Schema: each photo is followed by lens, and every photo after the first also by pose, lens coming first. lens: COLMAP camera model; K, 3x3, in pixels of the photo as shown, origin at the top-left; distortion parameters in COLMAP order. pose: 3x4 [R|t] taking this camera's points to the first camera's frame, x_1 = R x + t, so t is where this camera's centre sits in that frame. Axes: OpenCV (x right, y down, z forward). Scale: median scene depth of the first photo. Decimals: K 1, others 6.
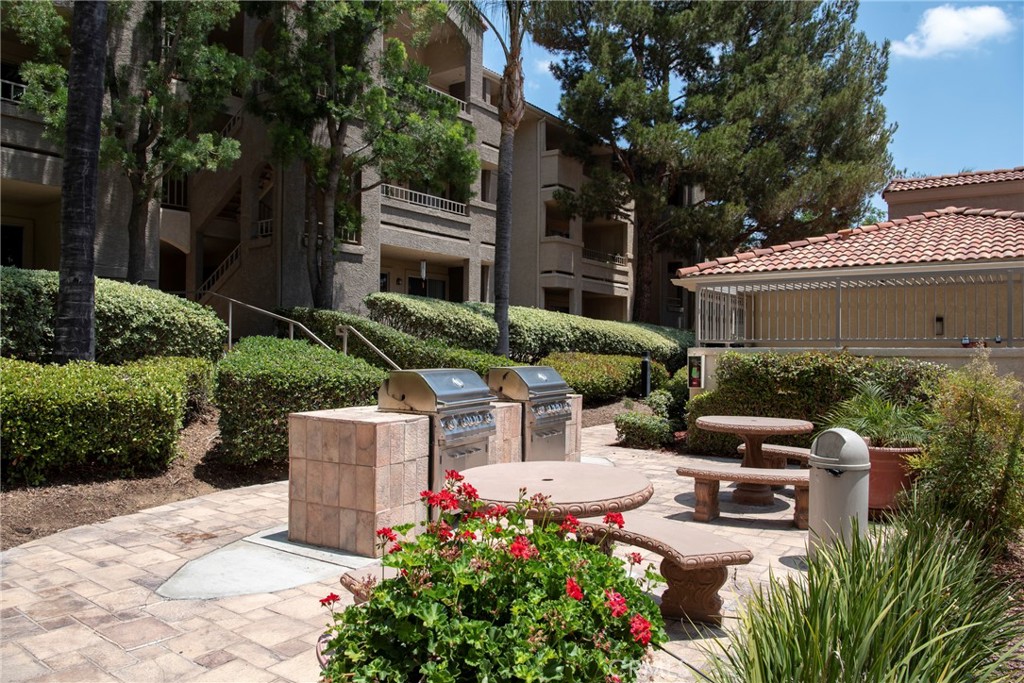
lens RADIAL K [[738.8, 0, 512.0], [0, 738.8, 341.5], [0, 0, 1]] dist [-0.010181, -0.004267]
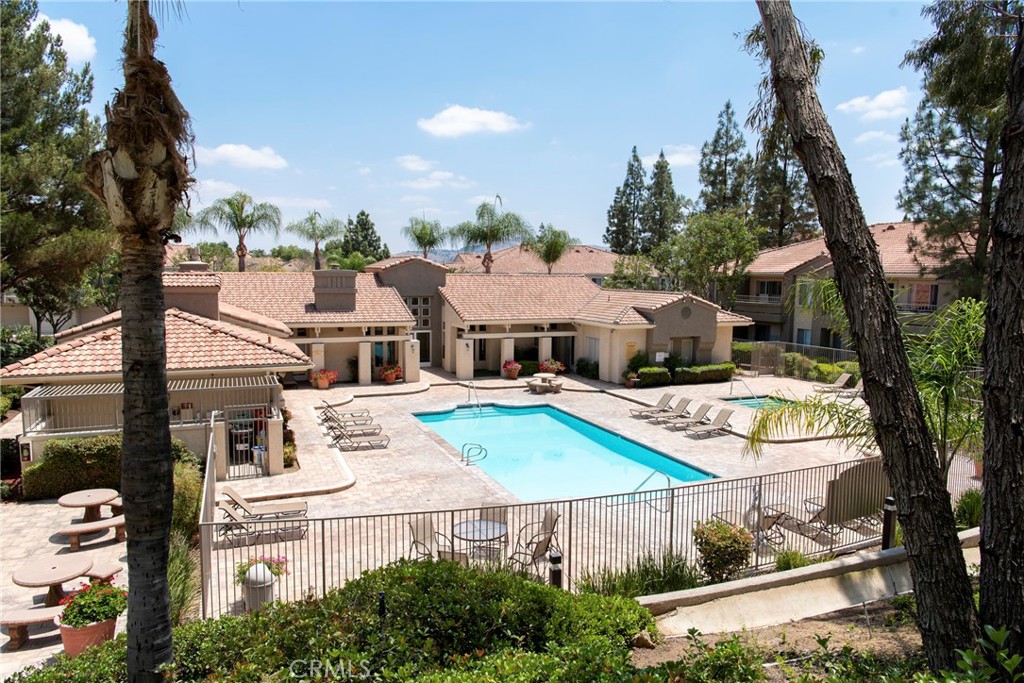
lens RADIAL K [[738.8, 0, 512.0], [0, 738.8, 341.5], [0, 0, 1]] dist [-0.010181, -0.004267]
pose [[0.563413, -0.066049, 0.823531, -0.505562], [-0.001803, 0.996699, 0.081171, -0.366610], [-0.826174, -0.047217, 0.561434, -0.843600]]
